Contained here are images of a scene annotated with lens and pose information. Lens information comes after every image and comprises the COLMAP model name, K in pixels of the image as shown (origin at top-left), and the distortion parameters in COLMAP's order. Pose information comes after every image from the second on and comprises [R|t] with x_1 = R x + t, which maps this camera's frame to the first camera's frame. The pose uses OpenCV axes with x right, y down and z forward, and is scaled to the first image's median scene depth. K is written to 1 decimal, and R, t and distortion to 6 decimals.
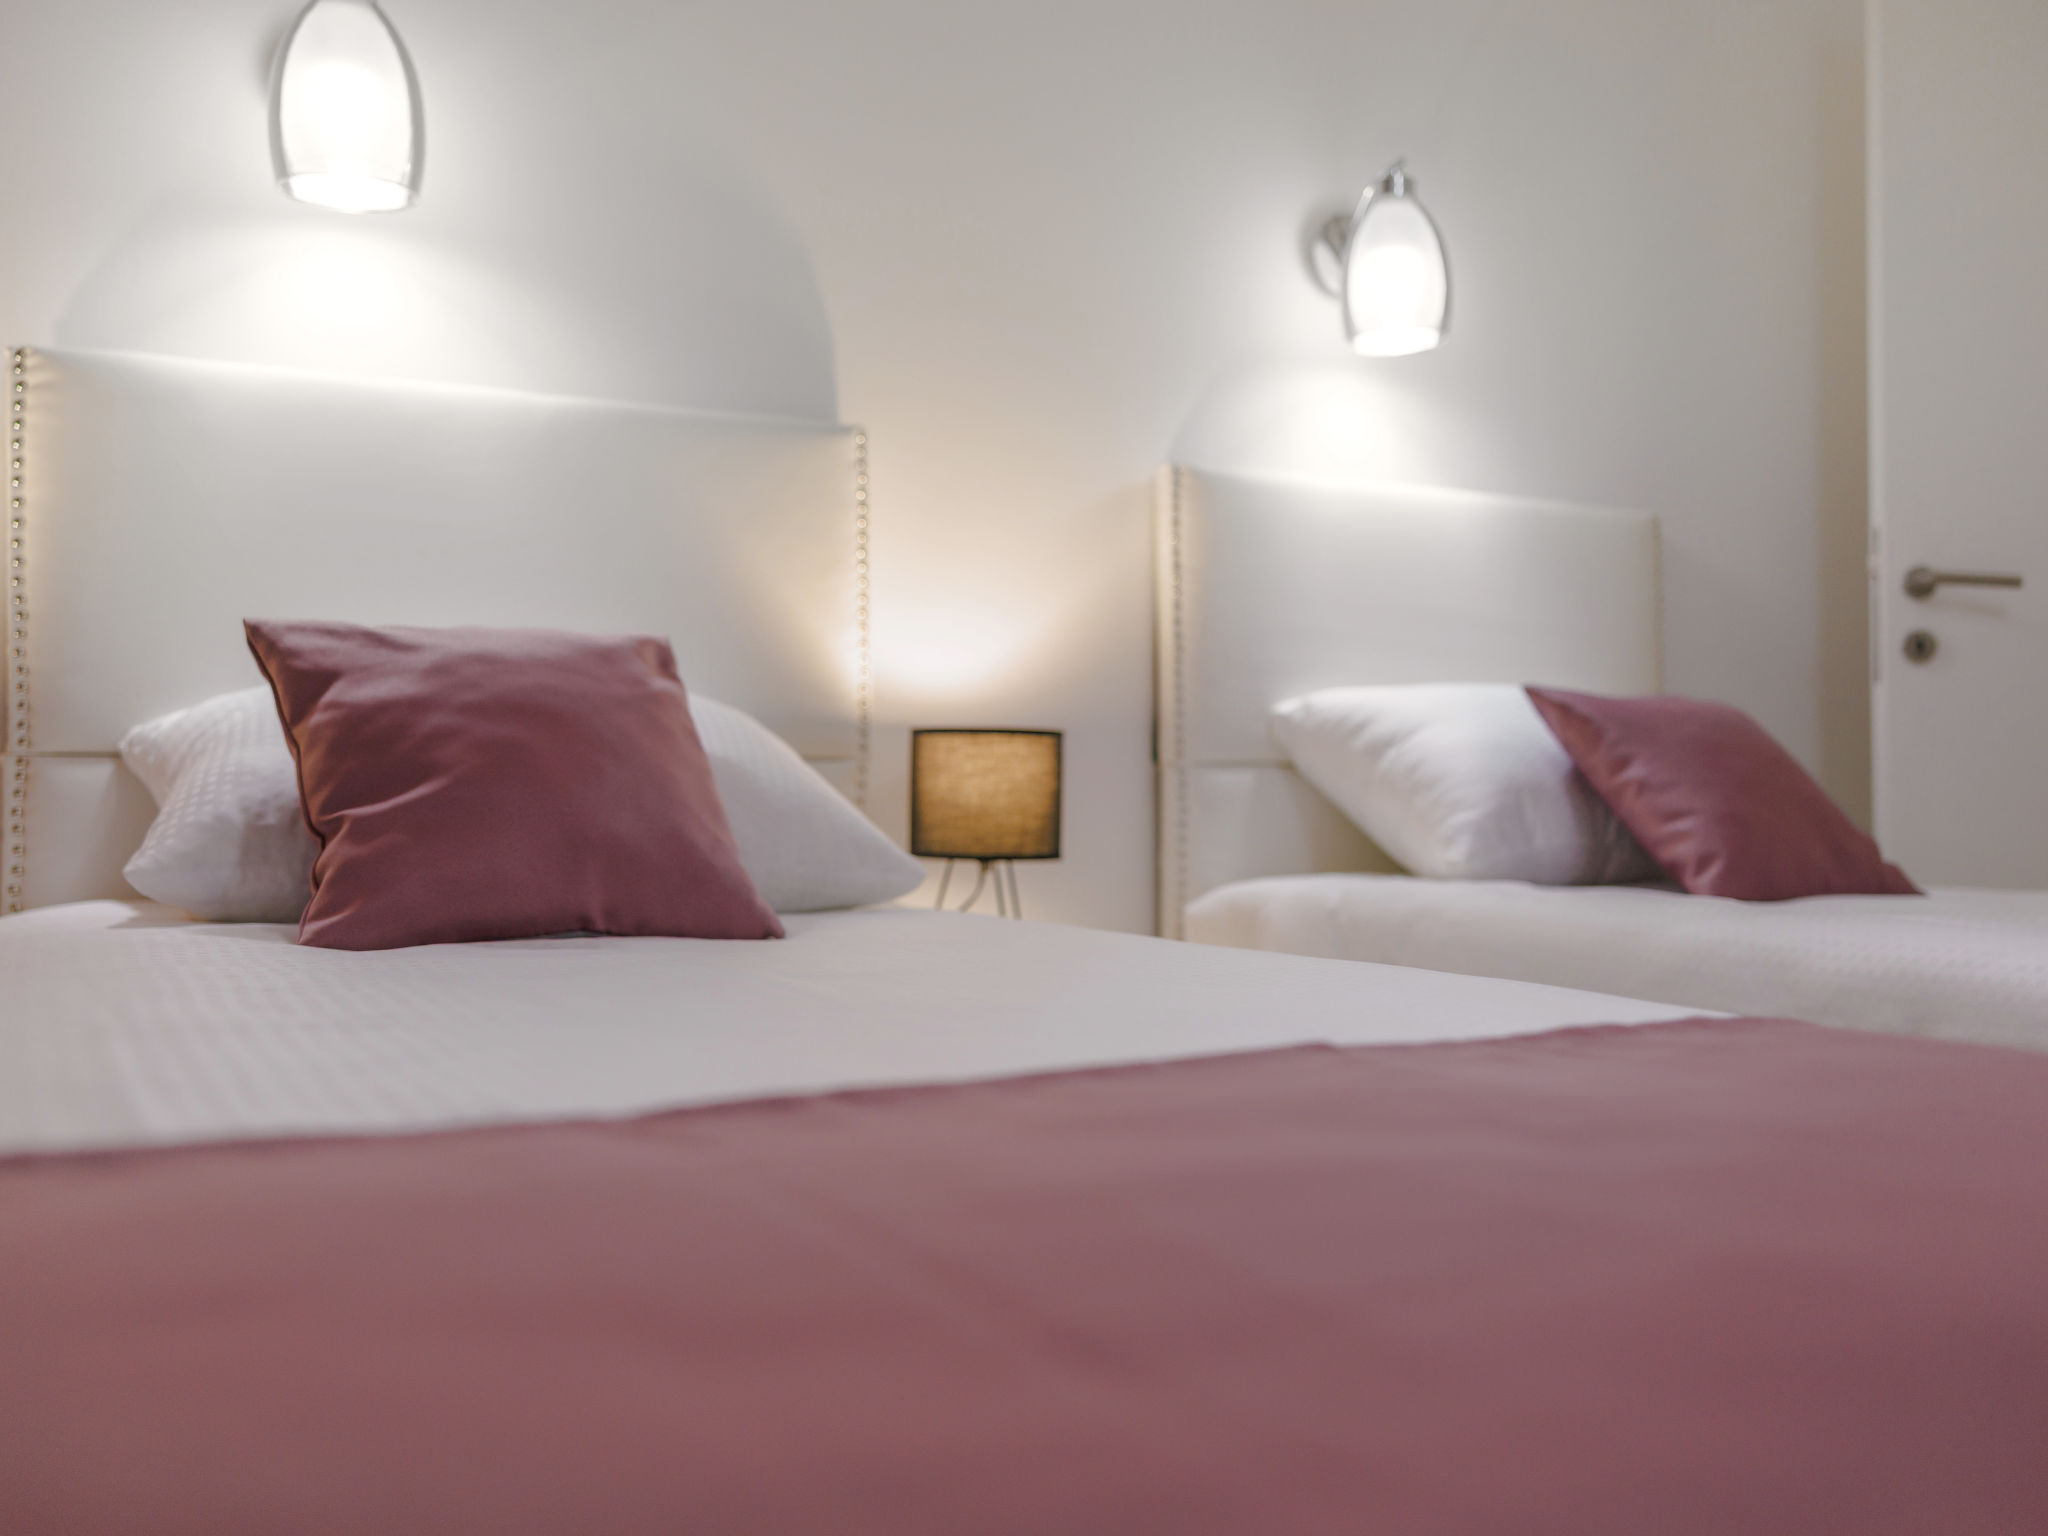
lens RADIAL K [[1765.5, 0, 1024.0], [0, 1765.5, 768.0], [0, 0, 1]] dist [-0.003063, 0.000888]
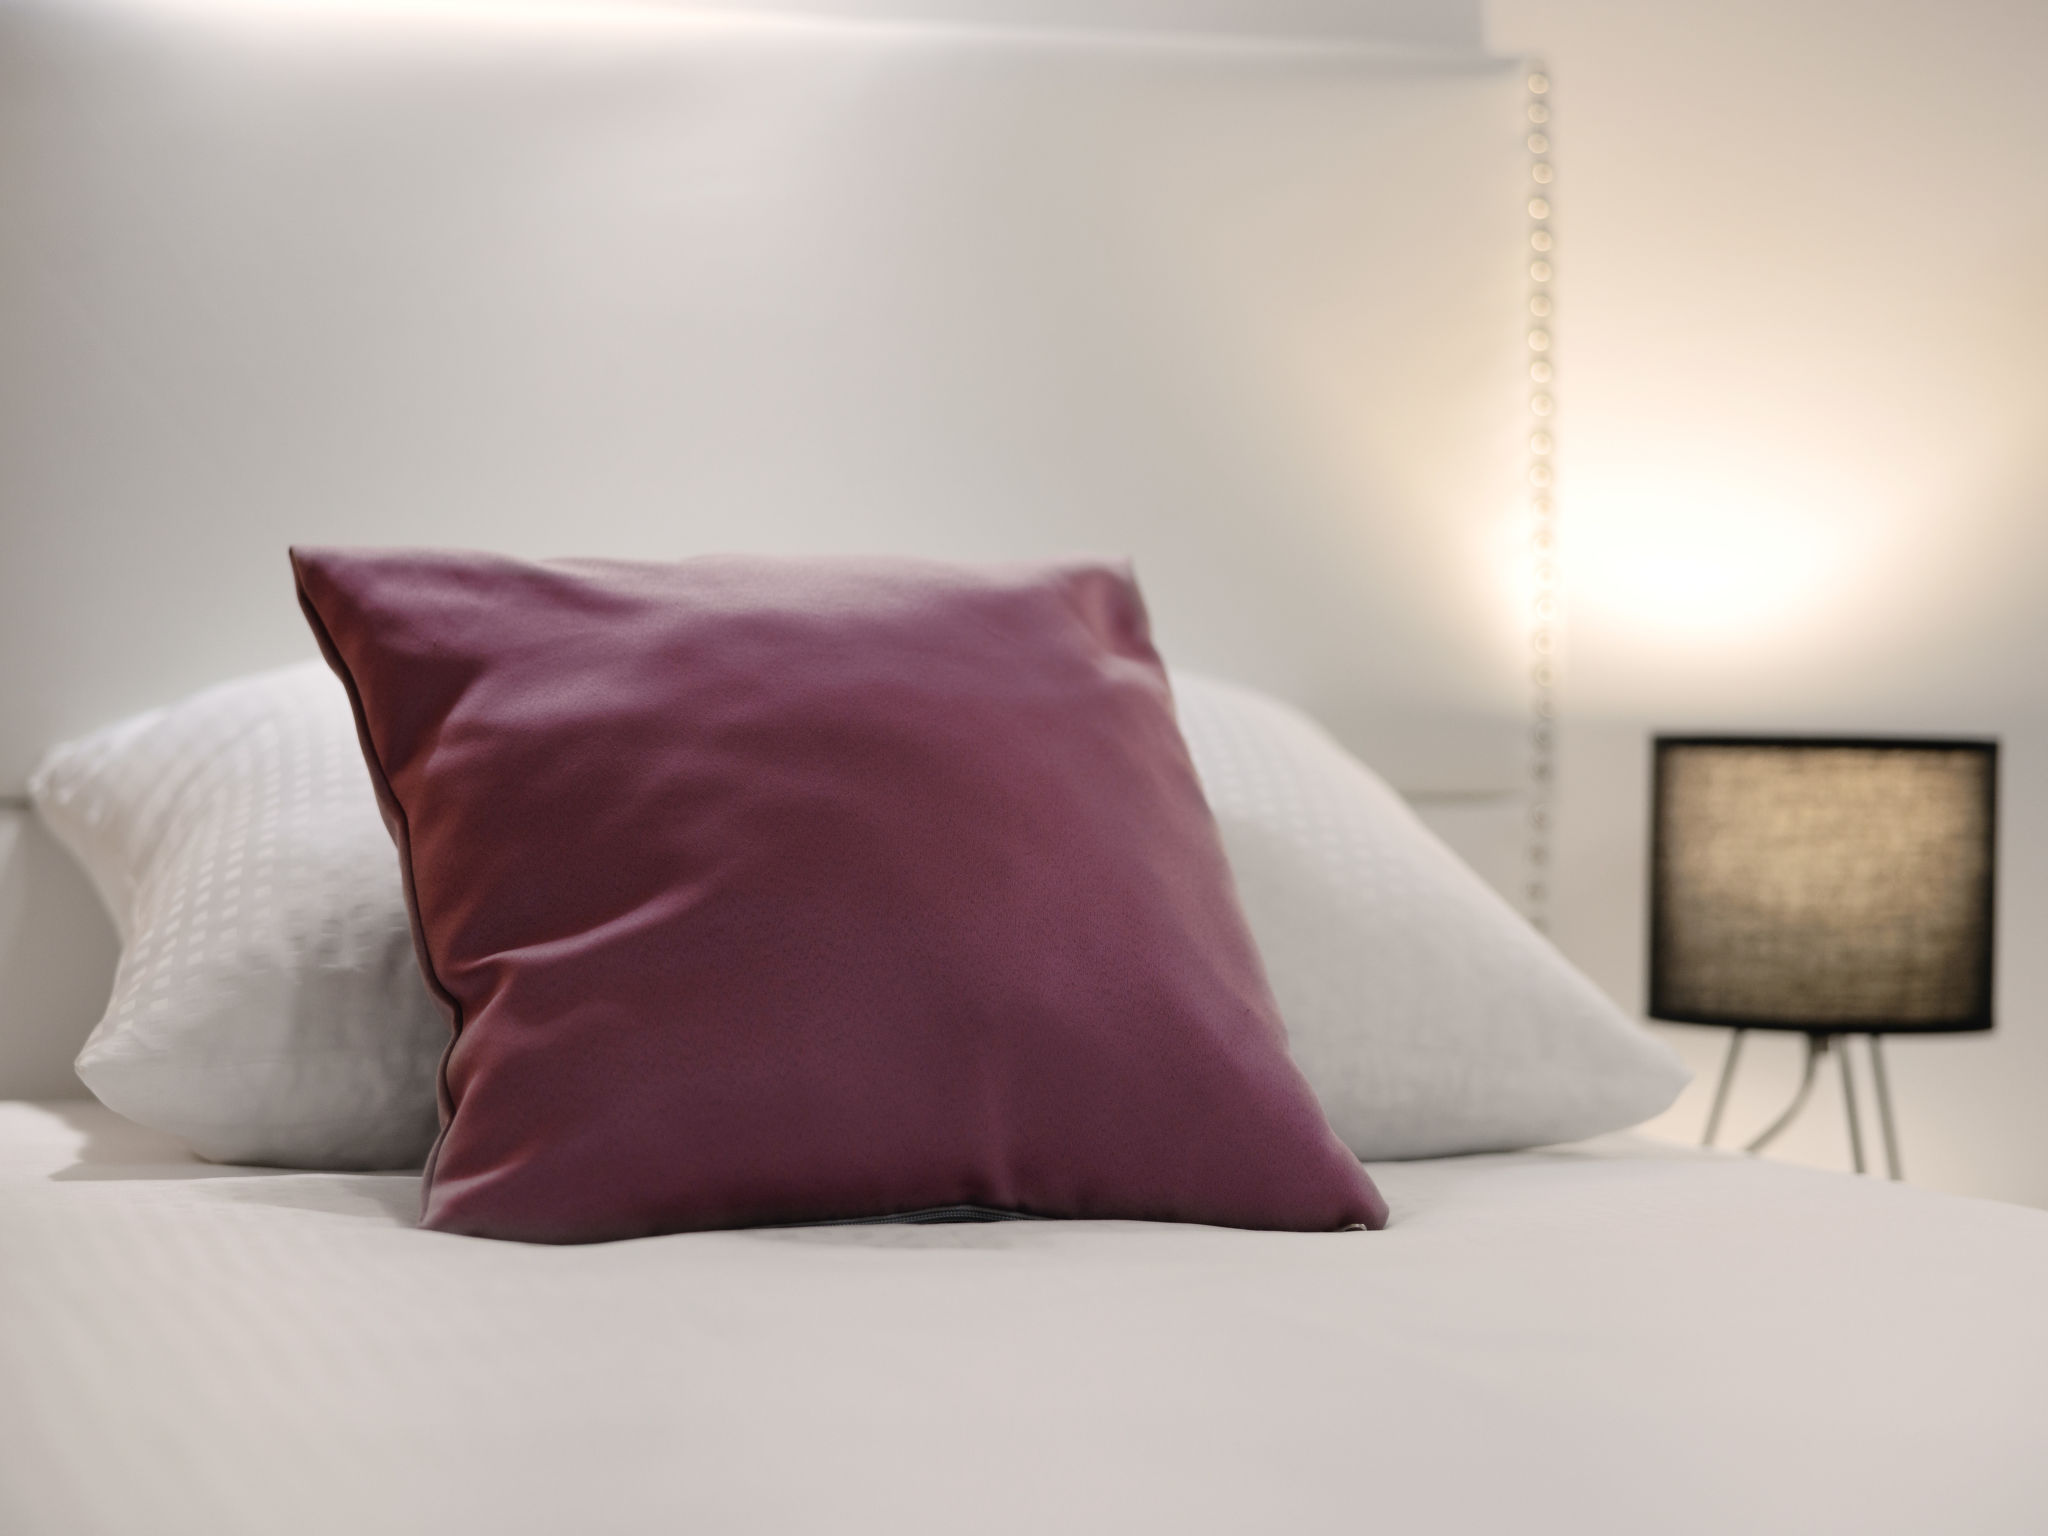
lens RADIAL K [[4202.8, 0, 1024.0], [0, 4202.8, 768.0], [0, 0, 1]] dist [0.004935, 0.079752]
pose [[0.978954, 0.003329, -0.204054, -0.002541], [-0.000446, 0.999899, 0.014171, -0.036840], [0.204081, -0.013782, 0.978857, -0.098237]]
